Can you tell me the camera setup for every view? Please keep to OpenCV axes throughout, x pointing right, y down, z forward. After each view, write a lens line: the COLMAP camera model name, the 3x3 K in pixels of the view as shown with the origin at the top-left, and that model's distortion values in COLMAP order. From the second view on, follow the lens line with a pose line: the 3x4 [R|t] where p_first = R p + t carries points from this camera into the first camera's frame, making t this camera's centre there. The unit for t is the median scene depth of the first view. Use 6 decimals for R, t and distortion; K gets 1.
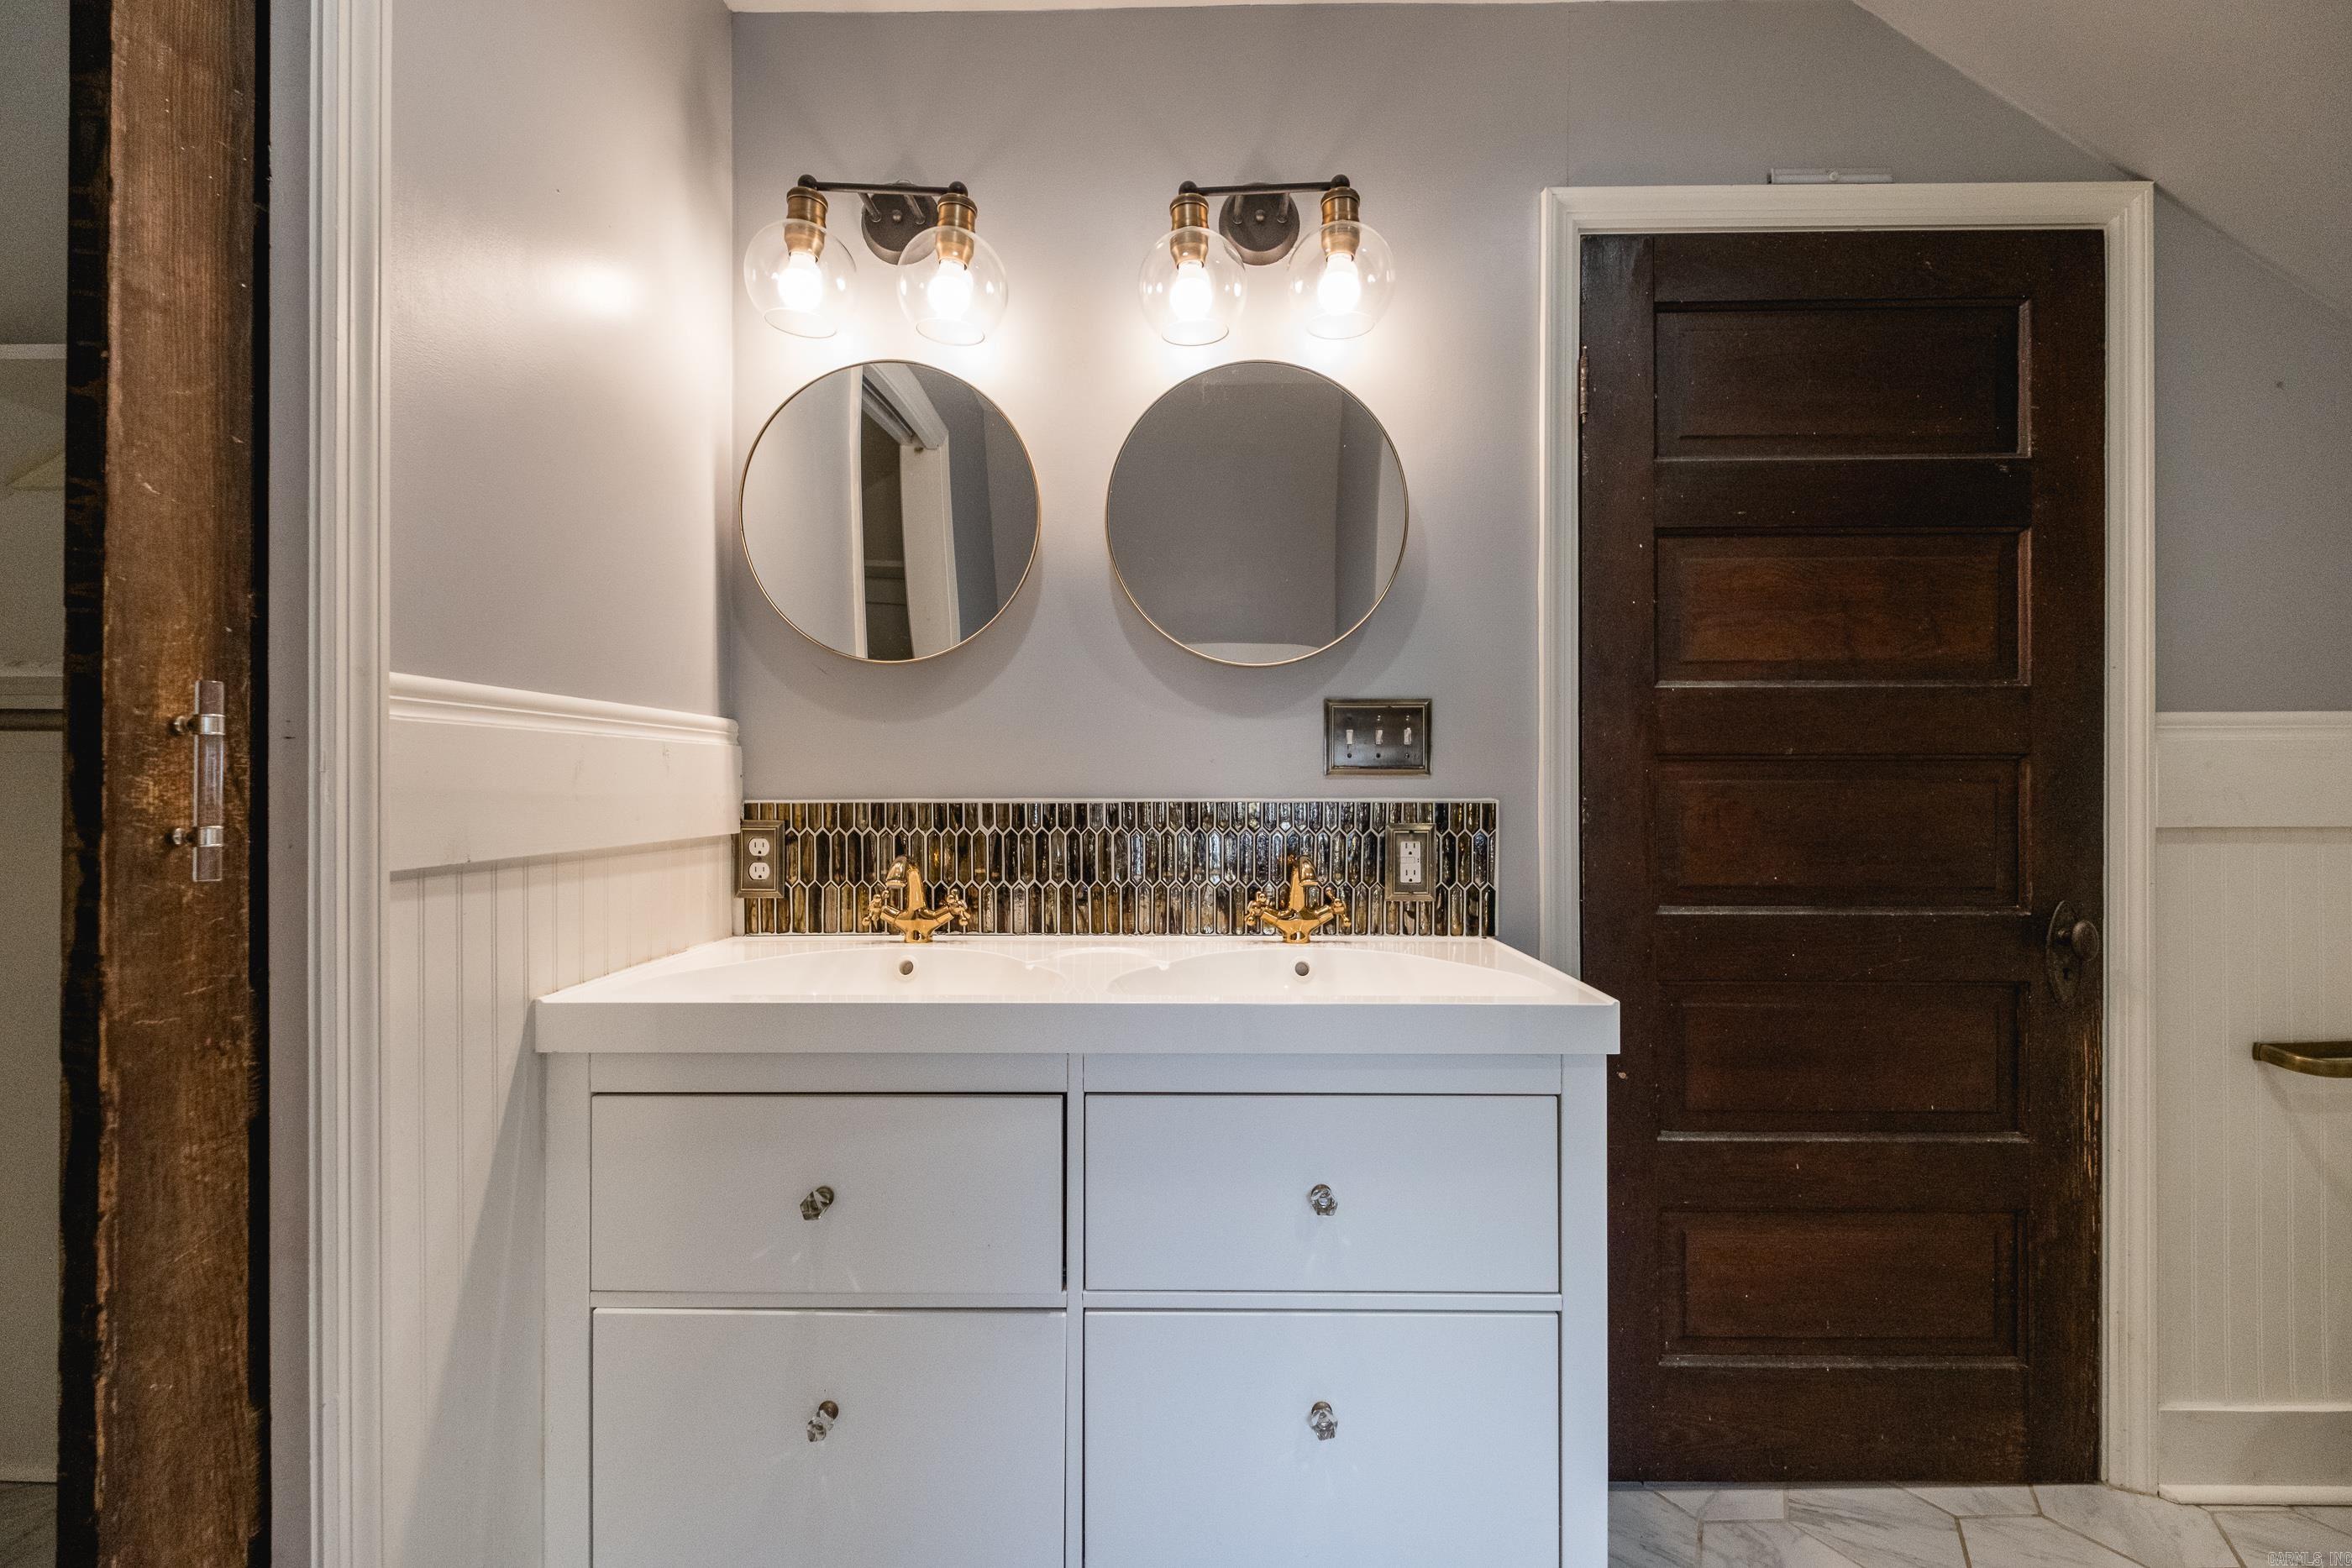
lens RADIAL K [[1037.2, 0, 1176.0], [0, 1037.2, 784.0], [0, 0, 1]] dist [-0.002305, -0.000332]
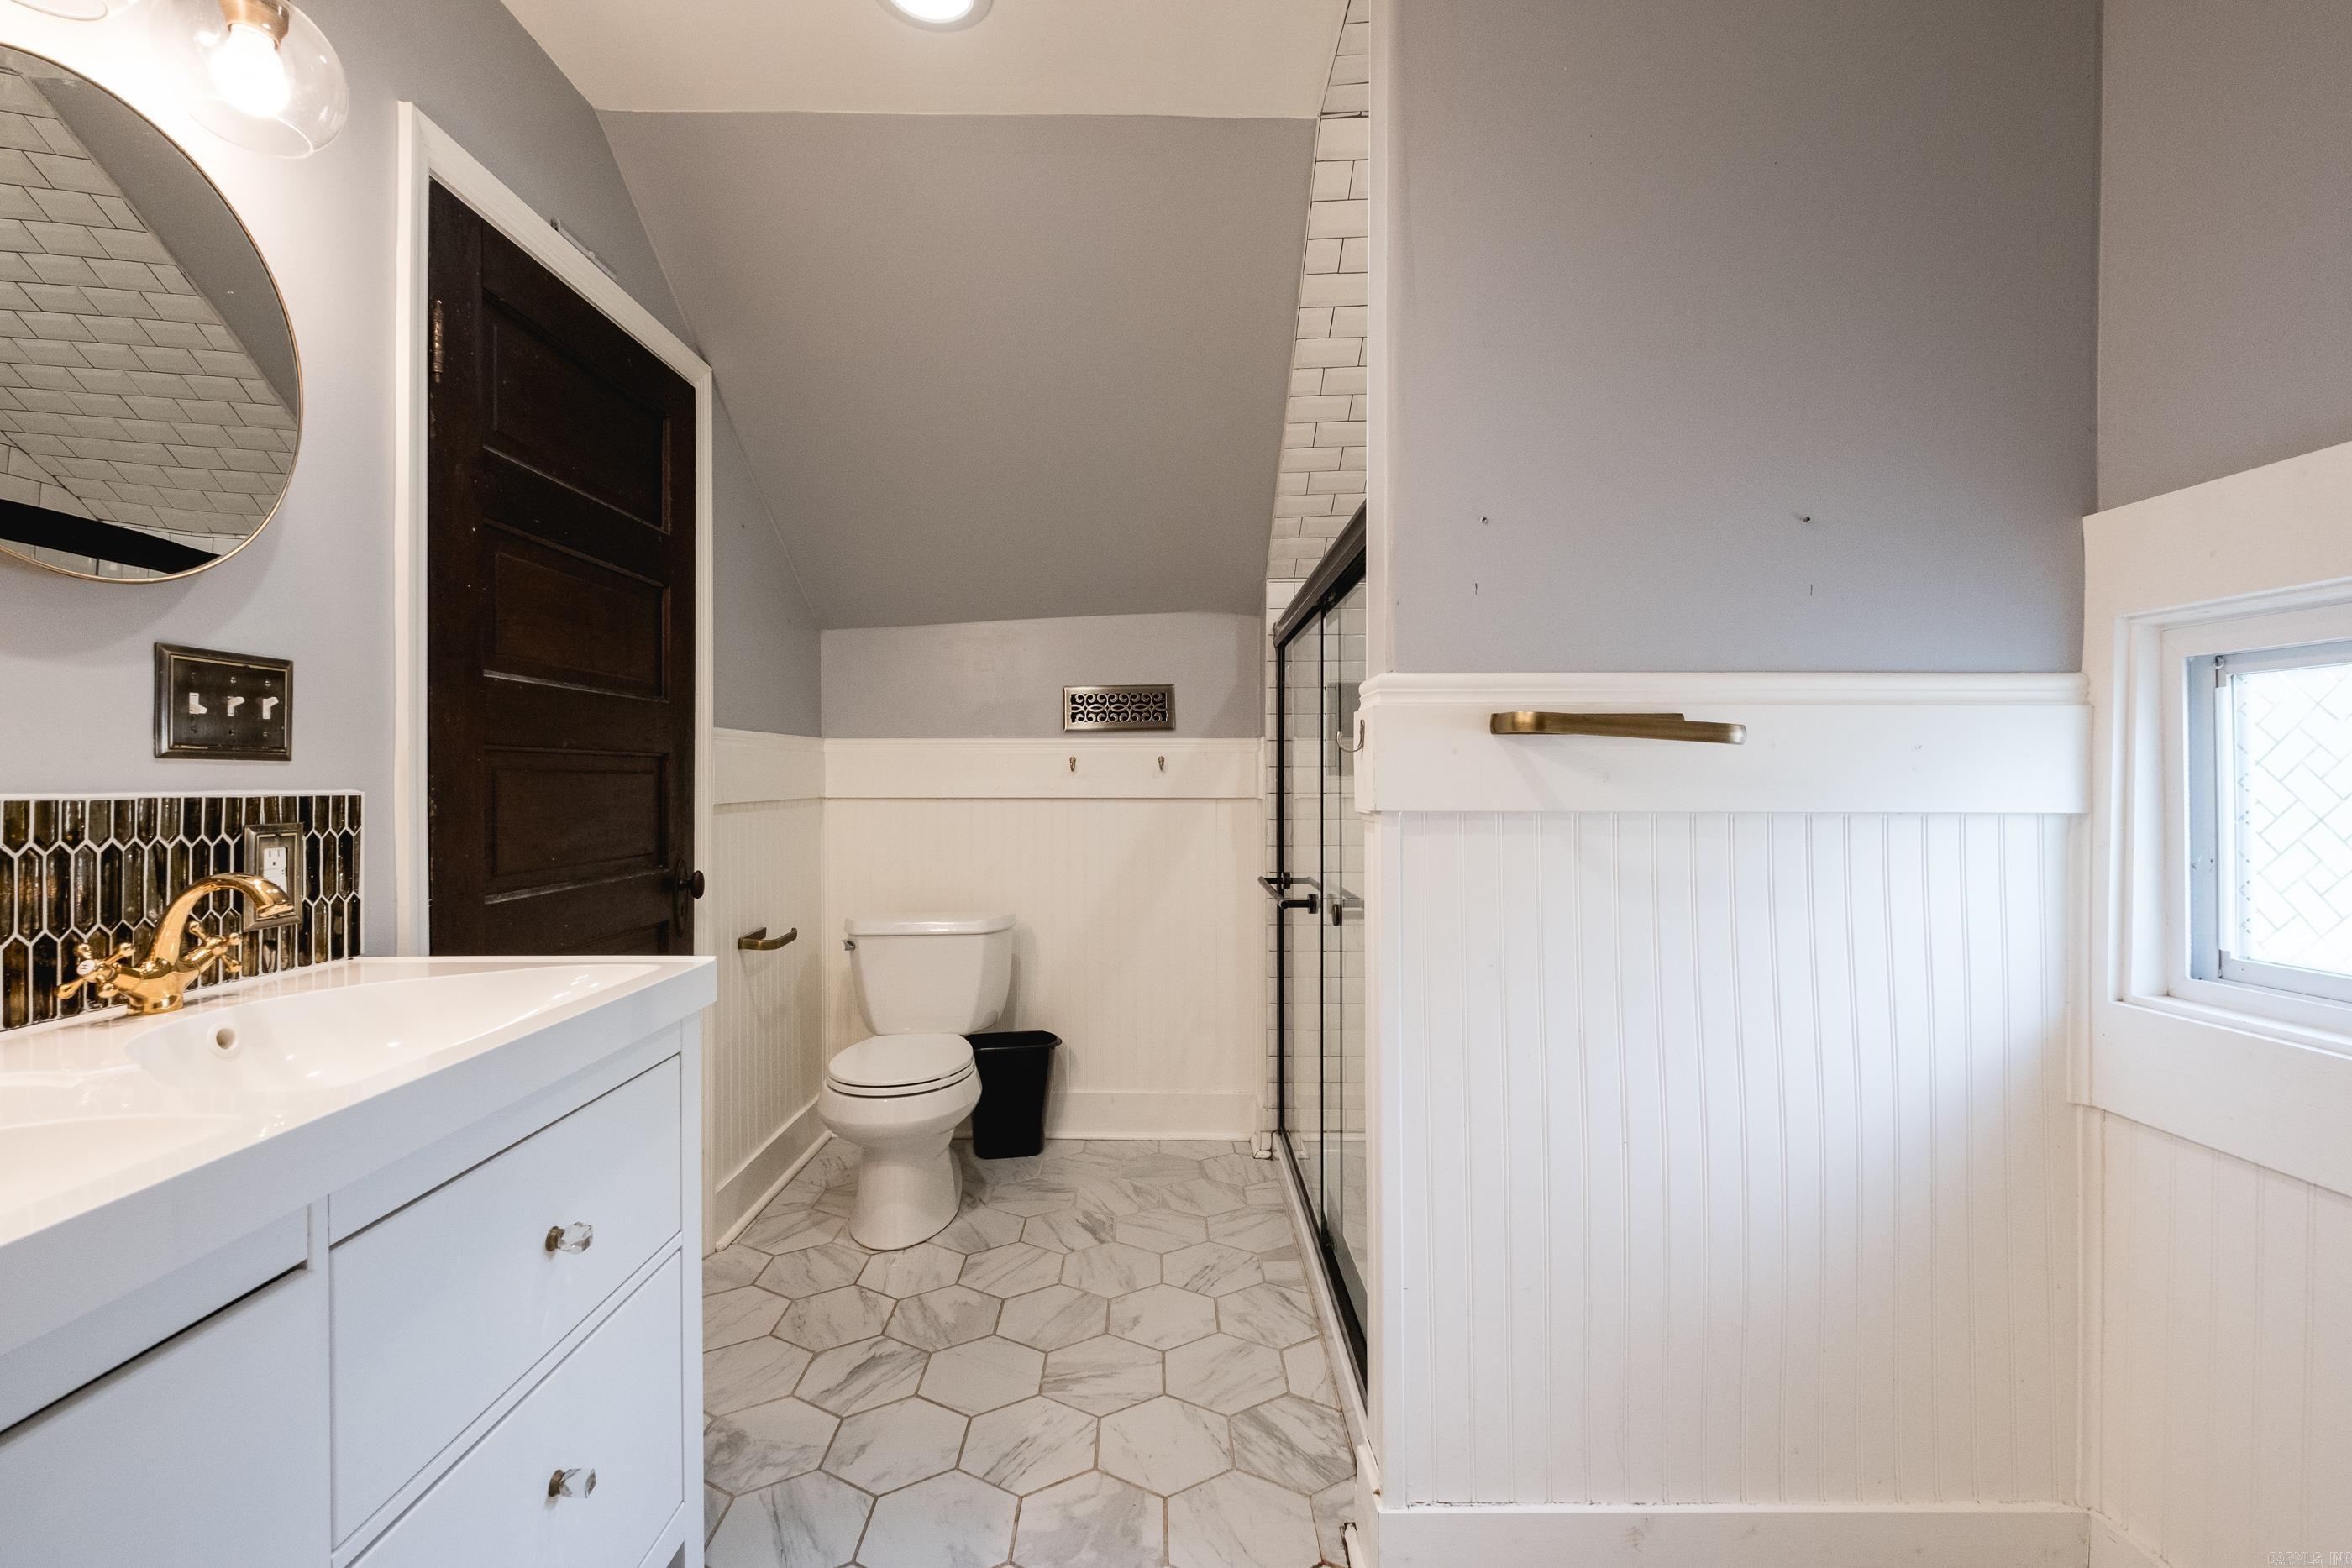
lens RADIAL K [[1037.2, 0, 1176.0], [0, 1037.2, 784.0], [0, 0, 1]] dist [-0.002305, -0.000332]
pose [[-0.015200, -0.002253, 0.999882, -0.535590], [0.006785, 0.999974, 0.002357, 0.011783], [-0.999861, 0.006820, -0.015184, 0.354504]]
